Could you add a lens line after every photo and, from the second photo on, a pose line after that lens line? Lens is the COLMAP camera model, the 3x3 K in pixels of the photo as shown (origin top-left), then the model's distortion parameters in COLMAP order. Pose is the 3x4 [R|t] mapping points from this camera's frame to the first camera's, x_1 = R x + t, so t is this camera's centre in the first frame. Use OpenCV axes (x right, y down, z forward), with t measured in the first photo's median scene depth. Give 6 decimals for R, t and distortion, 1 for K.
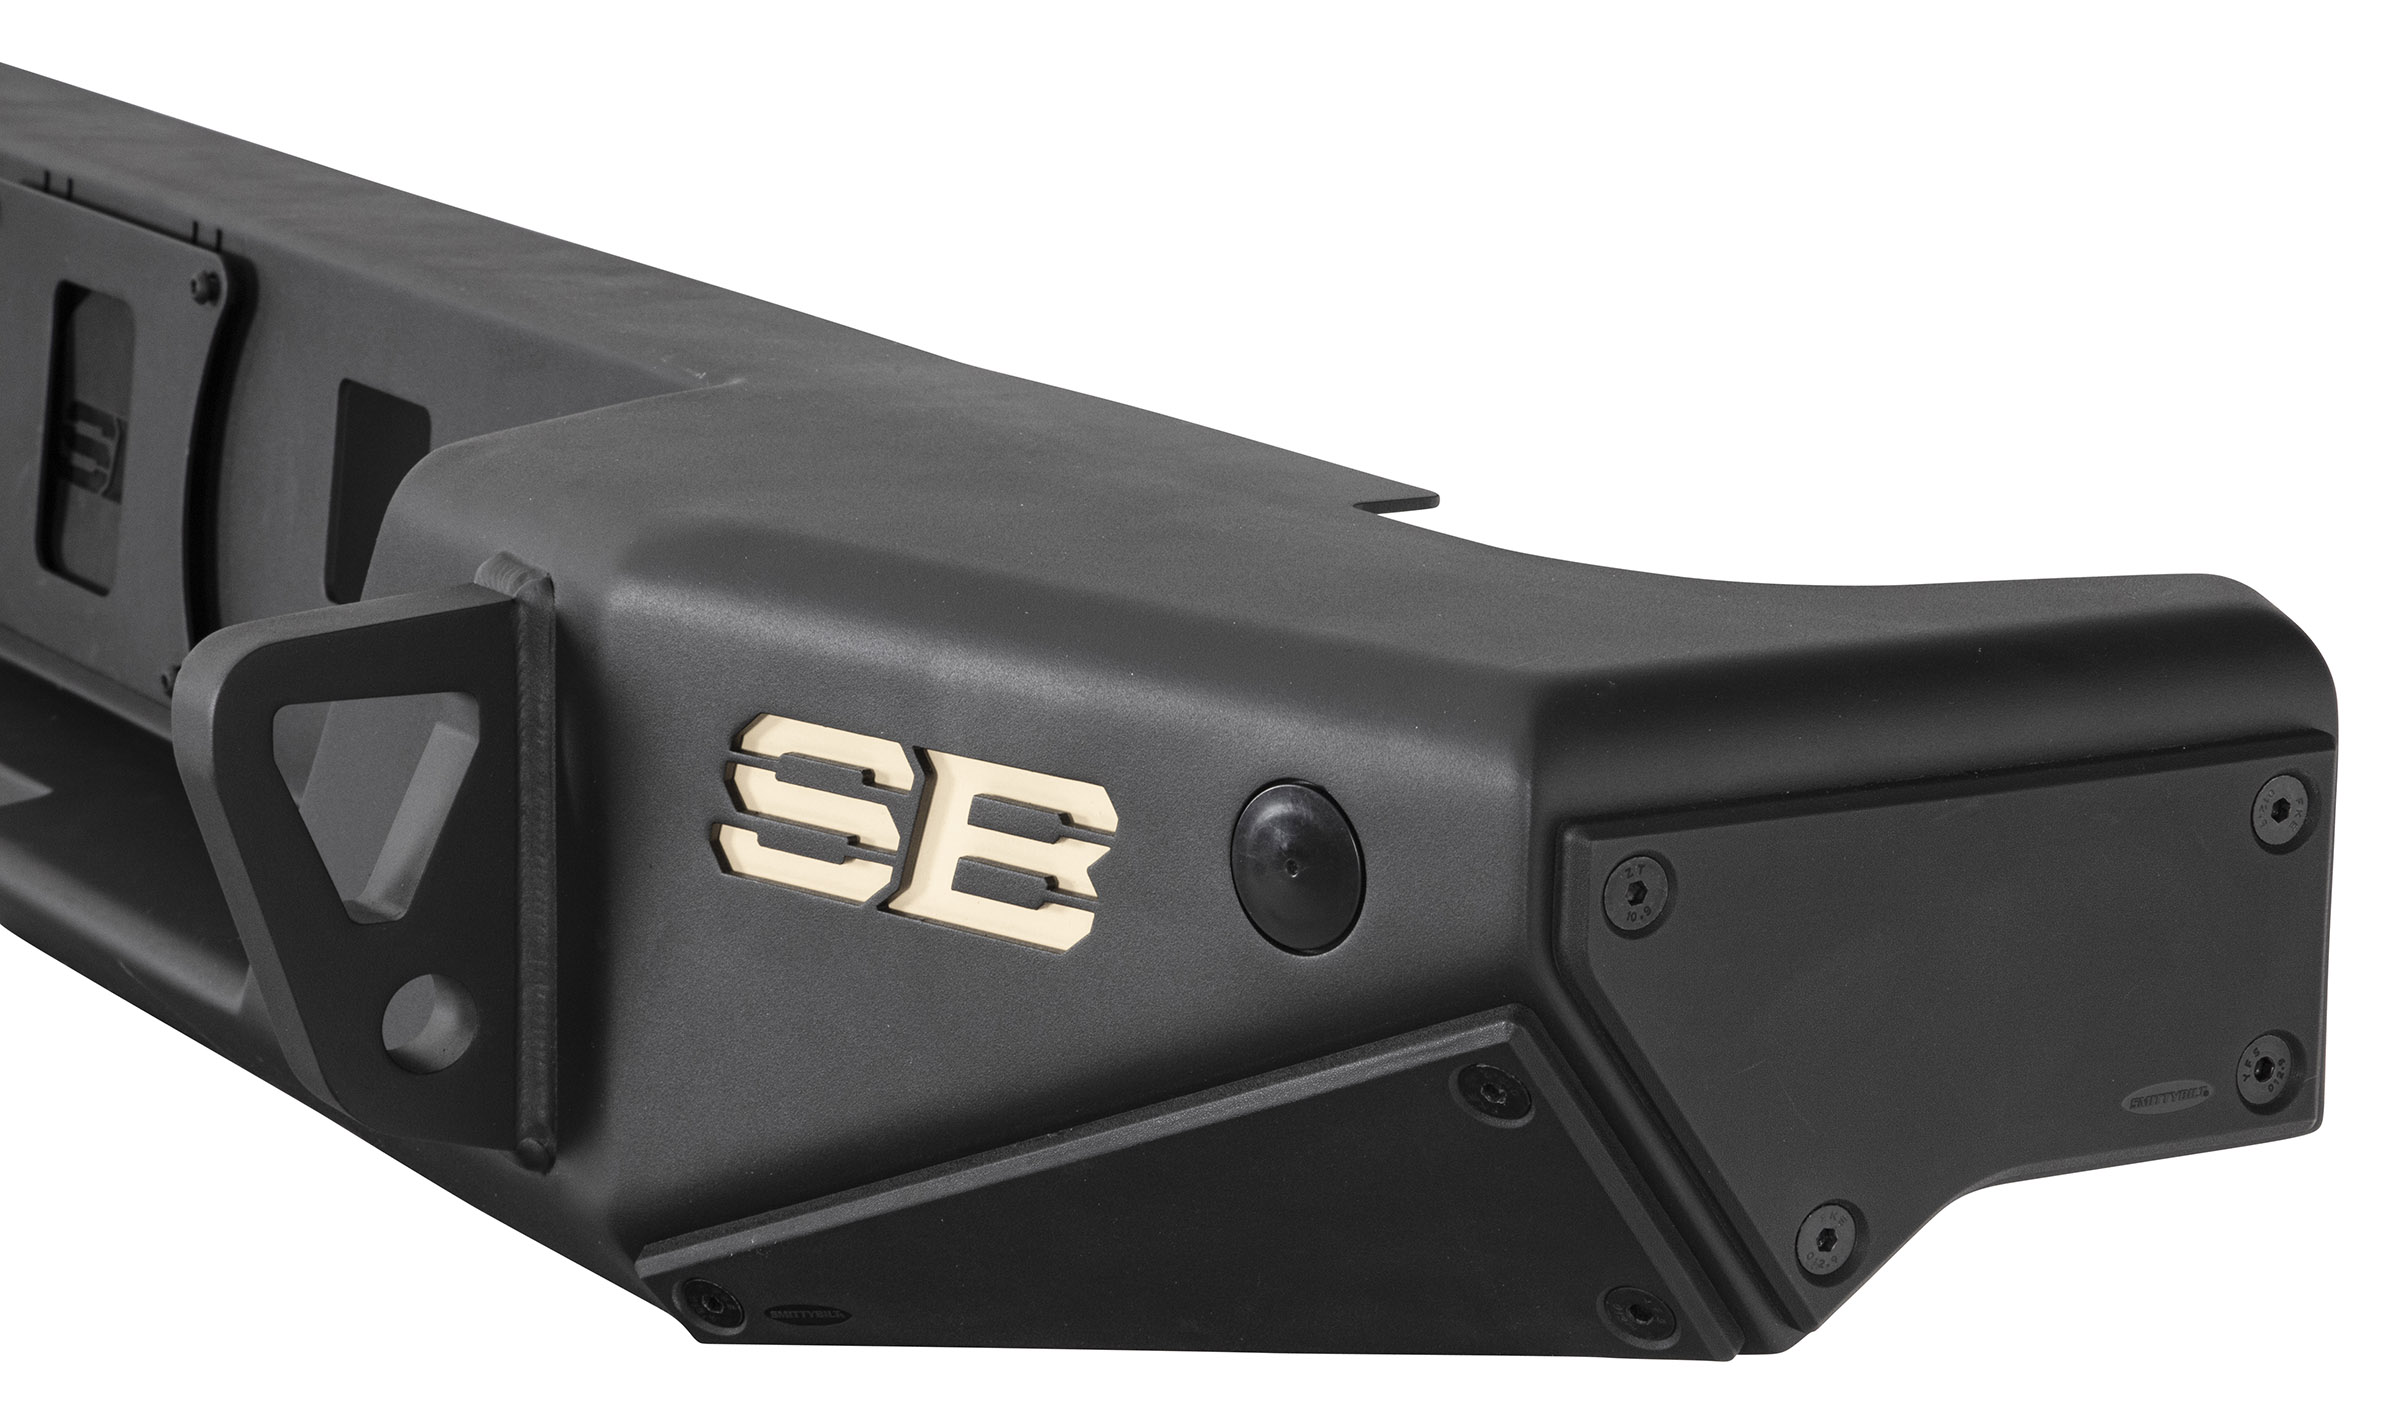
lens RADIAL K [[6405.3, 0, 1221.0], [0, 6405.3, 727.9], [0, 0, 1]] dist [0.656927, 0.000000]
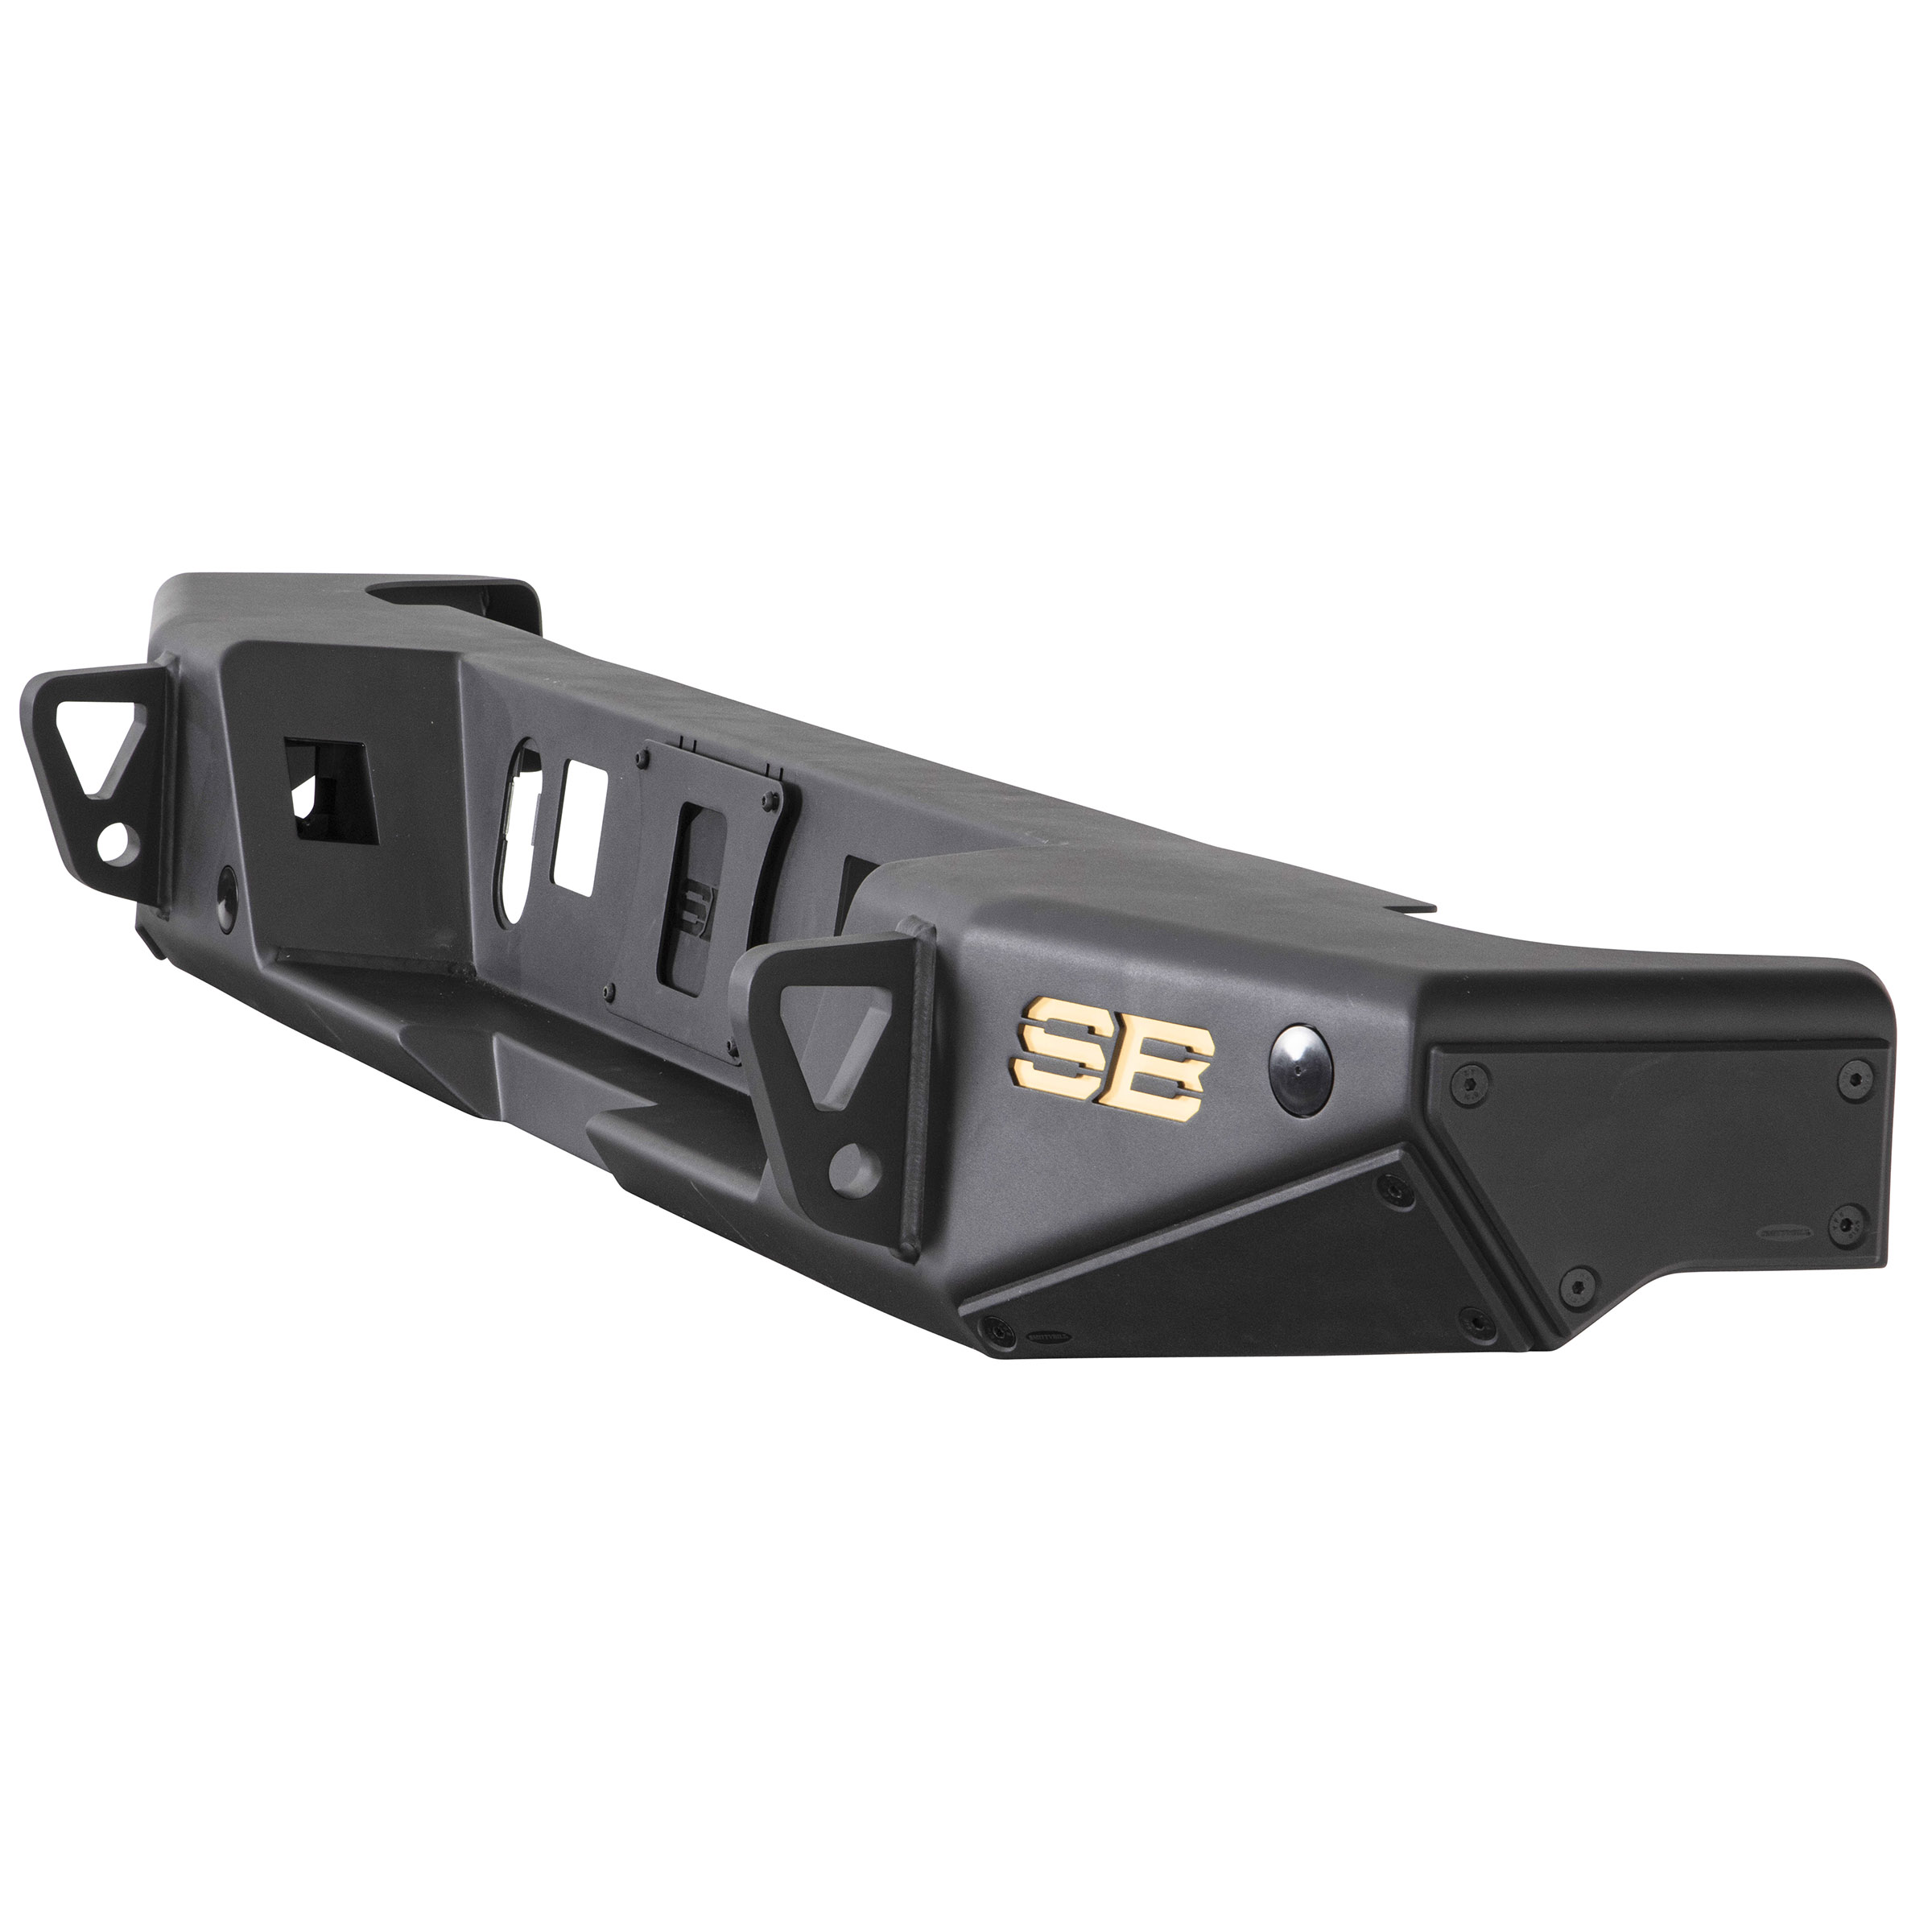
lens RADIAL K [[7642.0, 0, 966.3], [0, 7642.0, 969.4], [0, 0, 1]] dist [1.903940, 0.000000]
pose [[0.989374, 0.050792, -0.136234, 0.202541], [-0.062486, 0.994590, -0.082988, 0.170530], [0.131282, 0.090619, 0.987195, -1.141499]]
